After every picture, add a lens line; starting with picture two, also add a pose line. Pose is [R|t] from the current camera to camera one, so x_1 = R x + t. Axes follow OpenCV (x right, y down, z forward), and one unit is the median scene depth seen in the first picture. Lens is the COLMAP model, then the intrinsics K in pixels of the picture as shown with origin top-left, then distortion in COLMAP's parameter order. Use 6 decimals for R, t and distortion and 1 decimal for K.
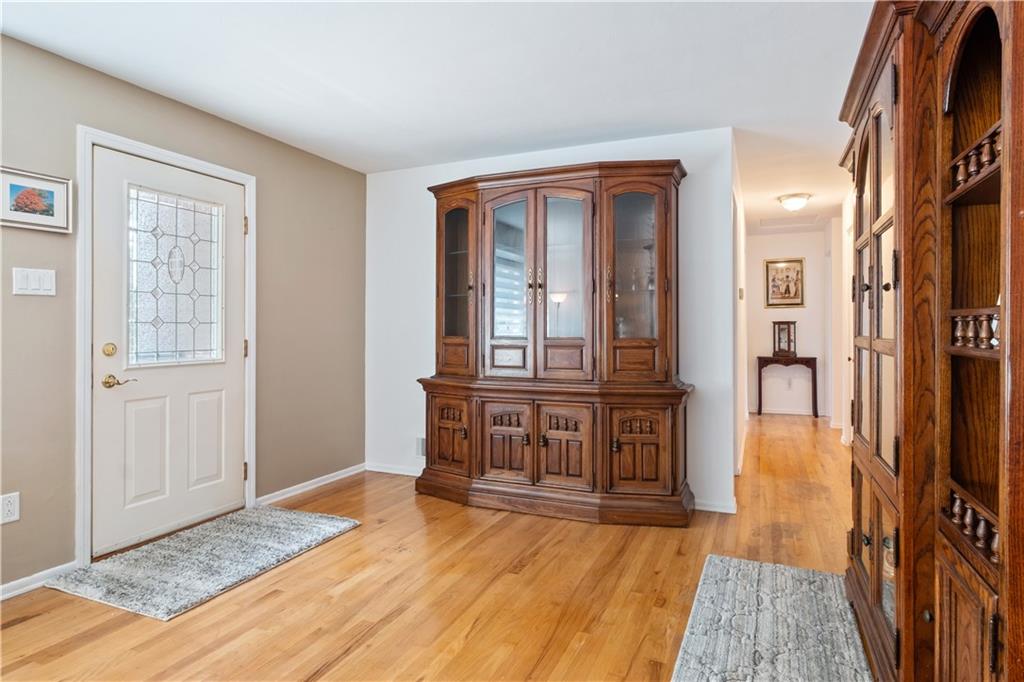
lens RADIAL K [[579.5, 0, 509.9], [0, 579.5, 324.8], [0, 0, 1]] dist [0.004376, 0.000885]
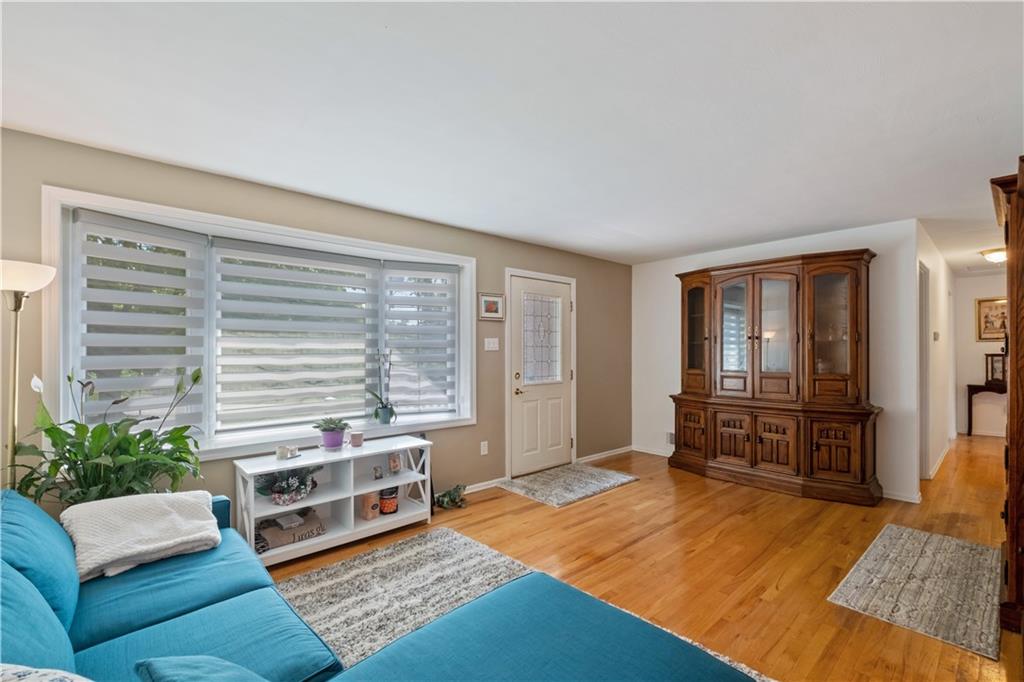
lens RADIAL K [[450.3, 0, 512.7], [0, 450.3, 350.3], [0, 0, 1]] dist [-0.005231, -0.000527]
pose [[0.909832, -0.001776, -0.414974, -0.042588], [0.004598, 0.999973, 0.005801, -0.044939], [0.414952, -0.007186, 0.909815, -0.352386]]
